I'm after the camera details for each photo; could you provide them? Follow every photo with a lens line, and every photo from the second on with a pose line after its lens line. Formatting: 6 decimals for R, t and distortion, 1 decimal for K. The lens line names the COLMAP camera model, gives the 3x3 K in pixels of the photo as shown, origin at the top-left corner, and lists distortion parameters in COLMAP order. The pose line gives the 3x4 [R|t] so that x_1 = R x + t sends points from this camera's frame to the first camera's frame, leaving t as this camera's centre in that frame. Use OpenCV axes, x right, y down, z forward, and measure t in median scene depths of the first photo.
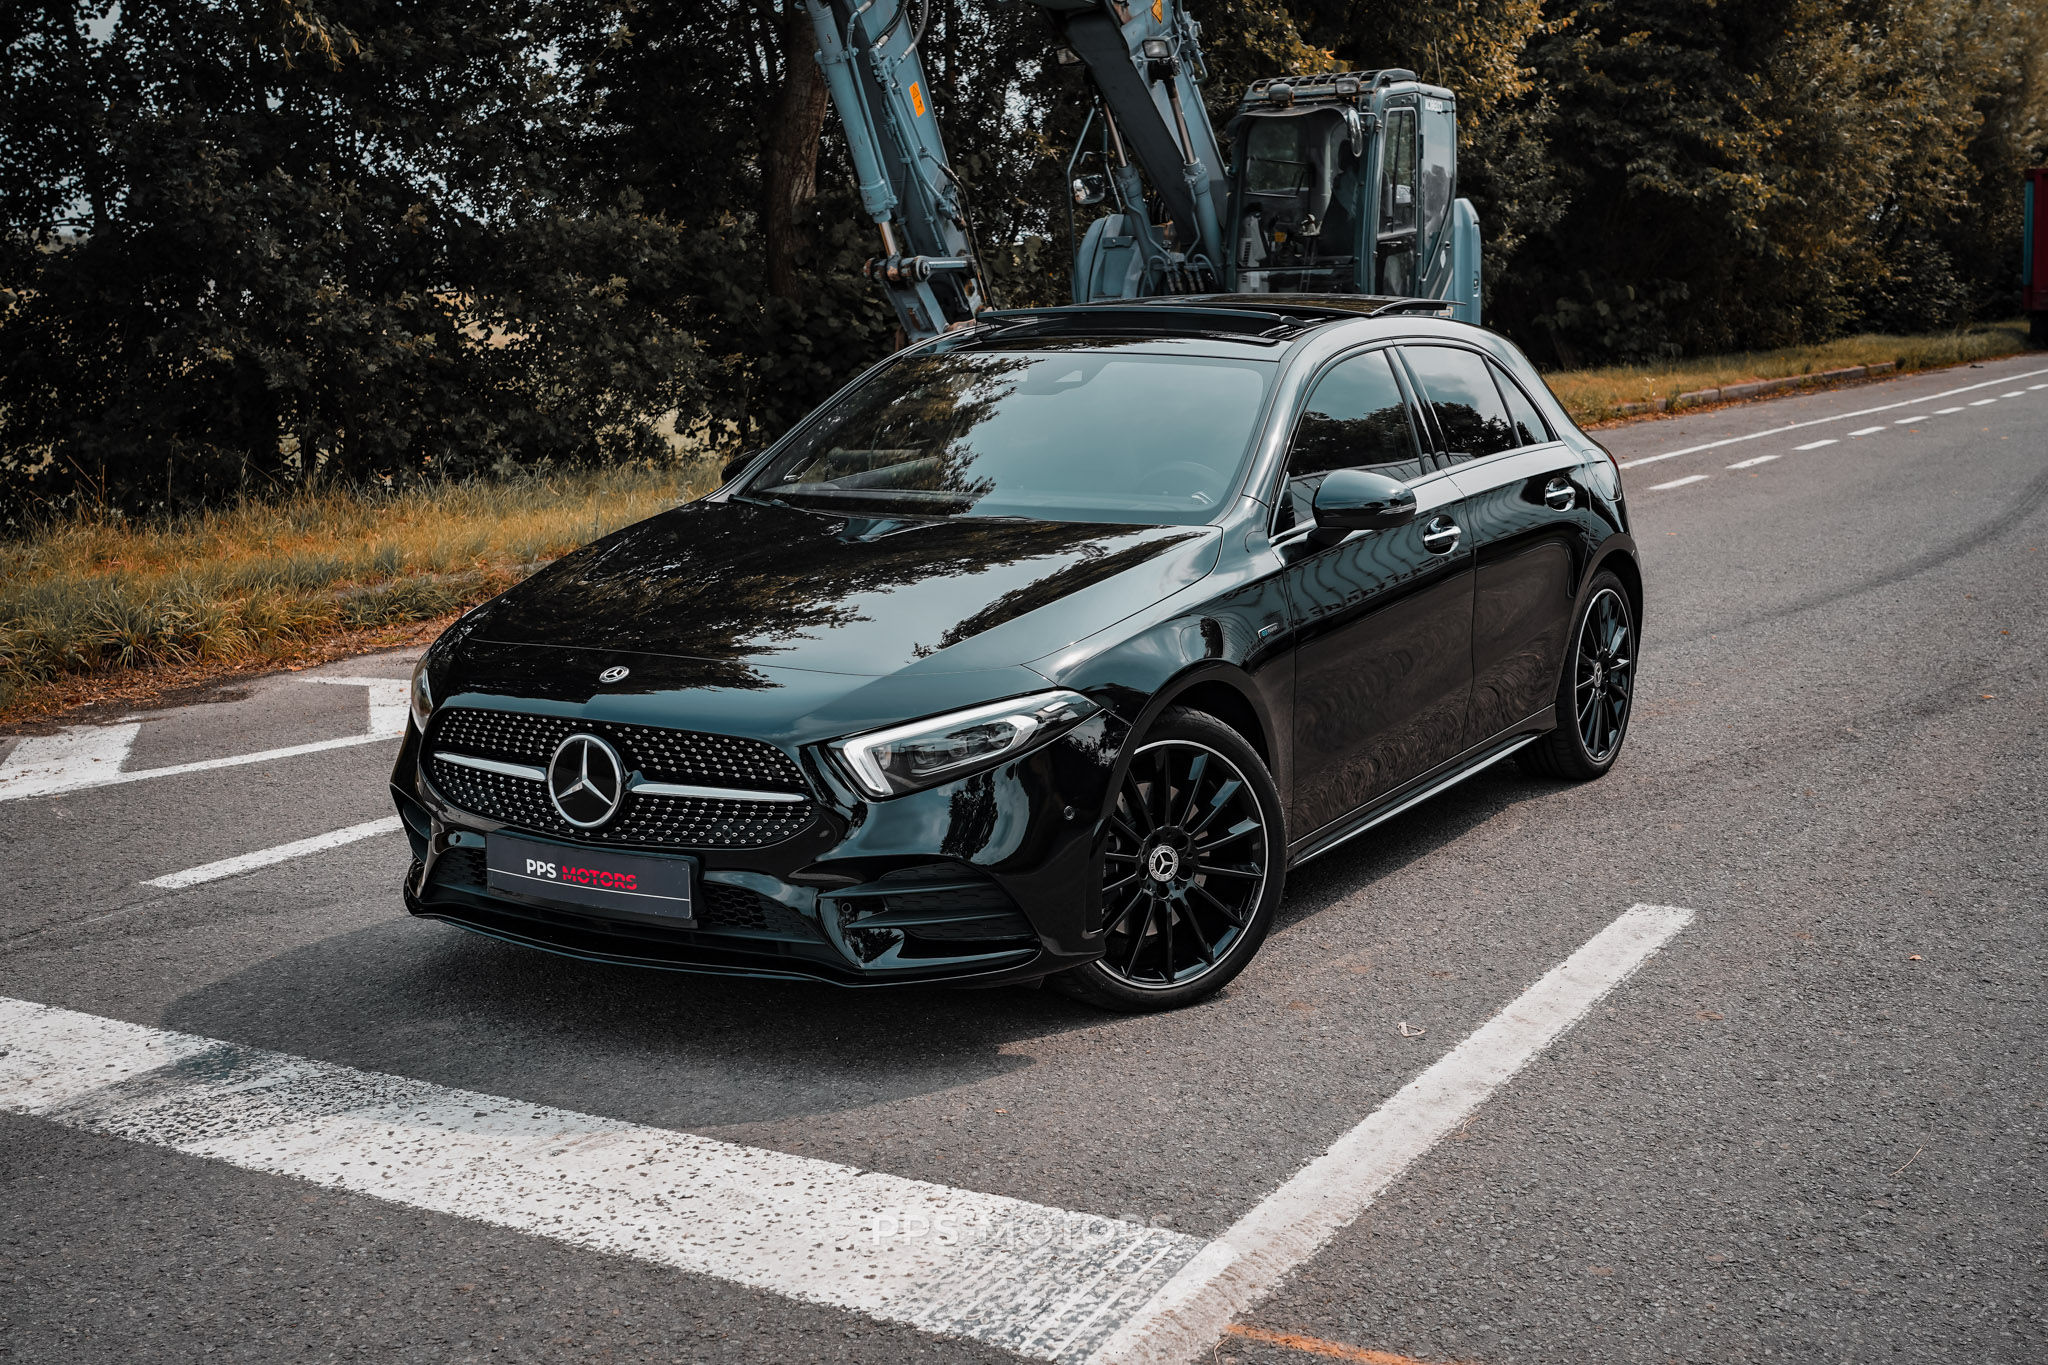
lens RADIAL K [[2498.1, 0, 1024.9], [0, 2498.1, 677.1], [0, 0, 1]] dist [0.052032, -0.000890]
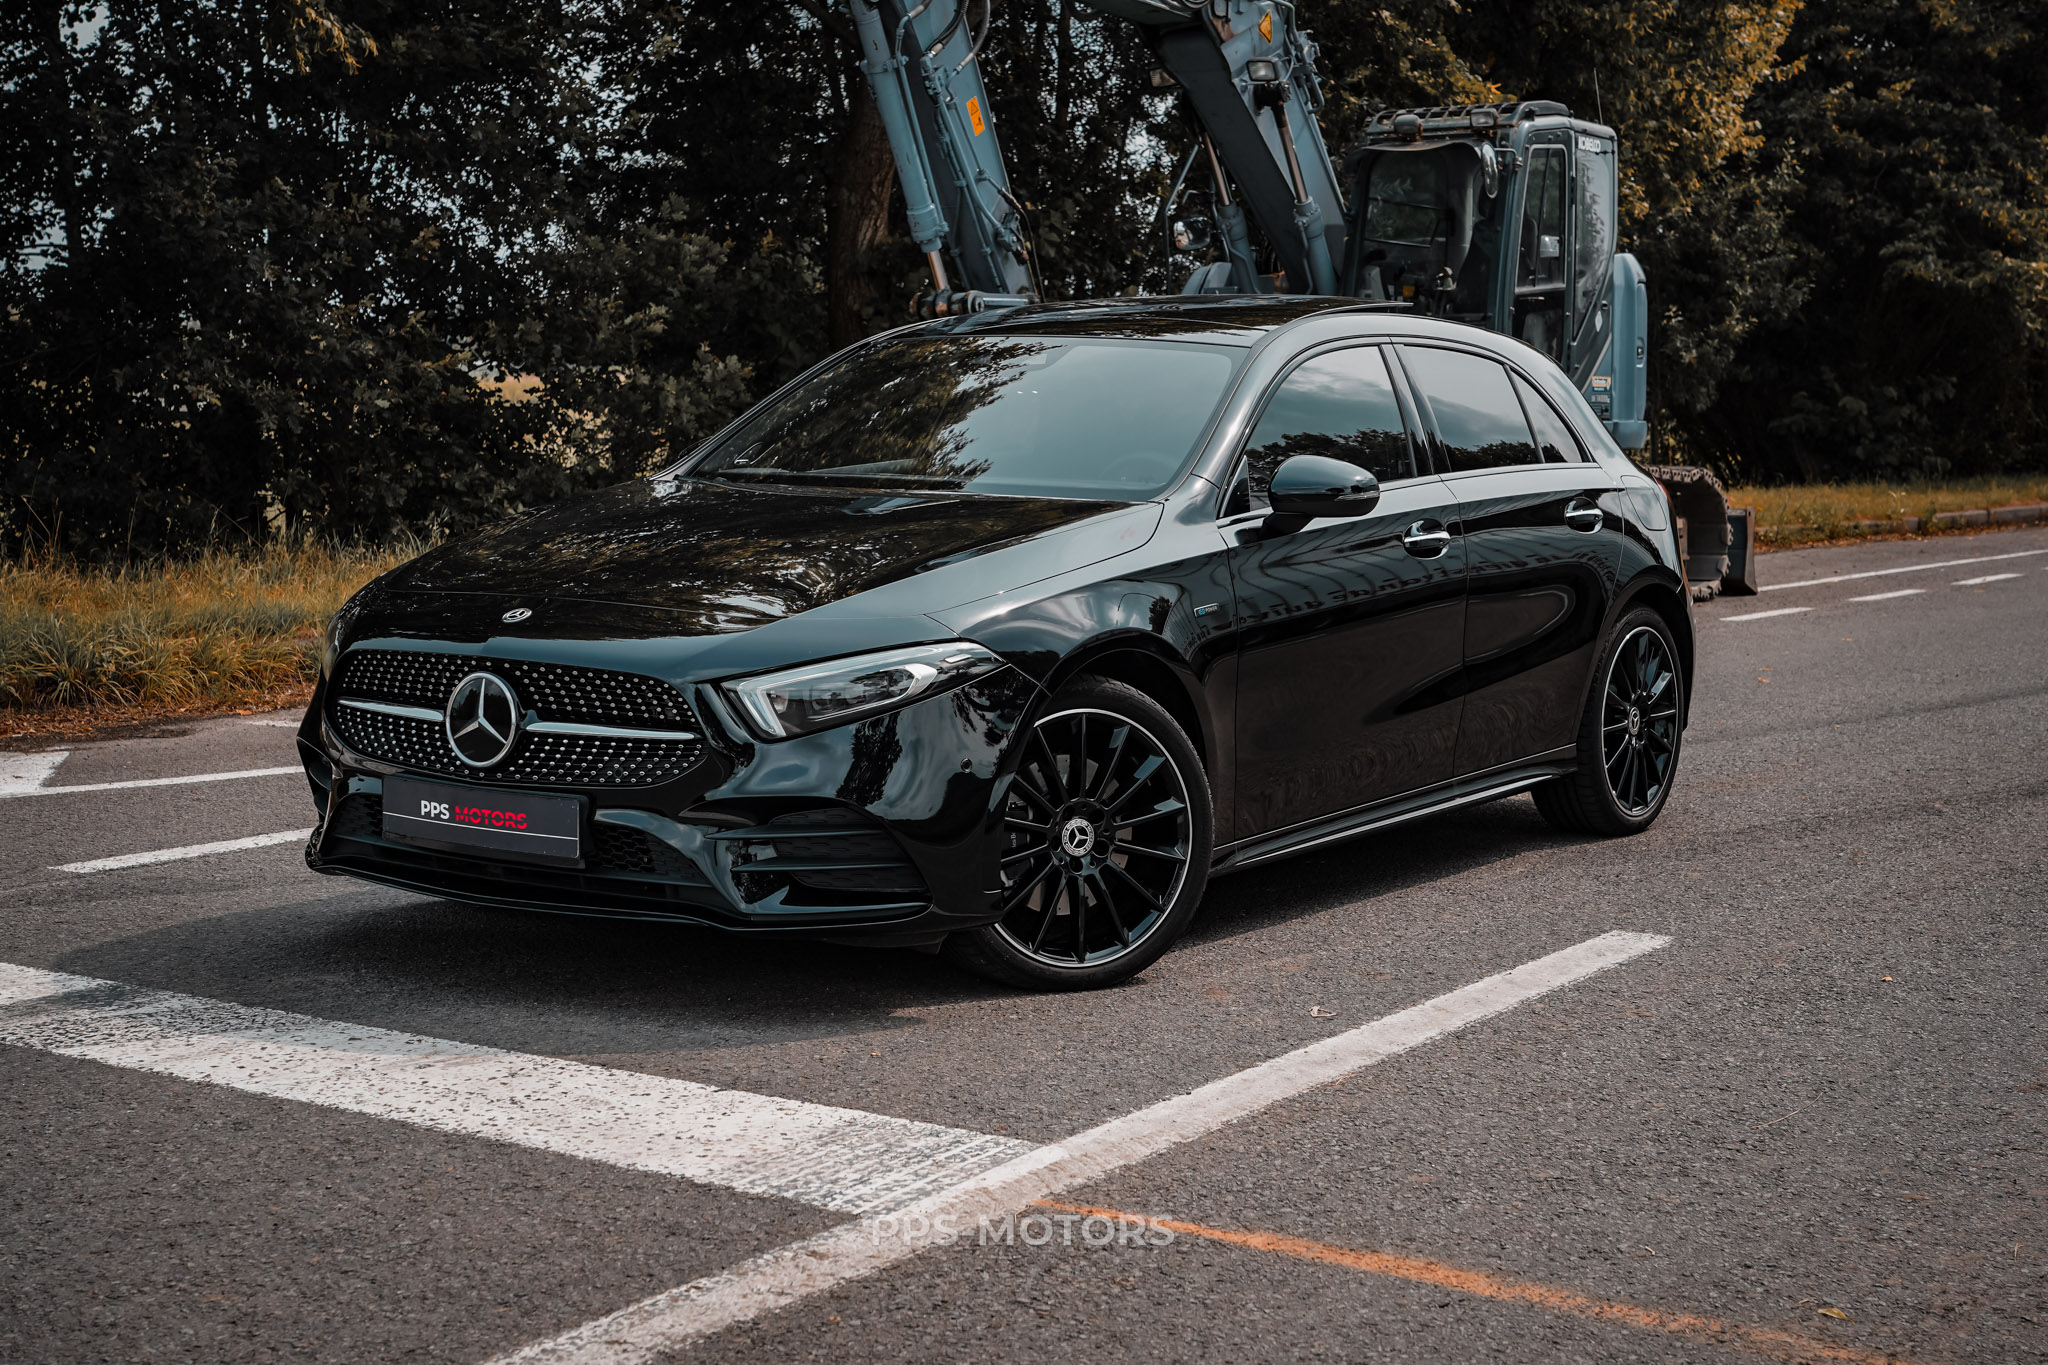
lens RADIAL K [[3134.2, 0, 1030.3], [0, 3134.2, 673.7], [0, 0, 1]] dist [0.036876, 0.045052]
pose [[0.997934, 0.030650, -0.056457, 0.096566], [-0.034468, 0.997093, -0.067954, 0.088036], [0.054210, 0.069760, 0.996090, -0.196401]]
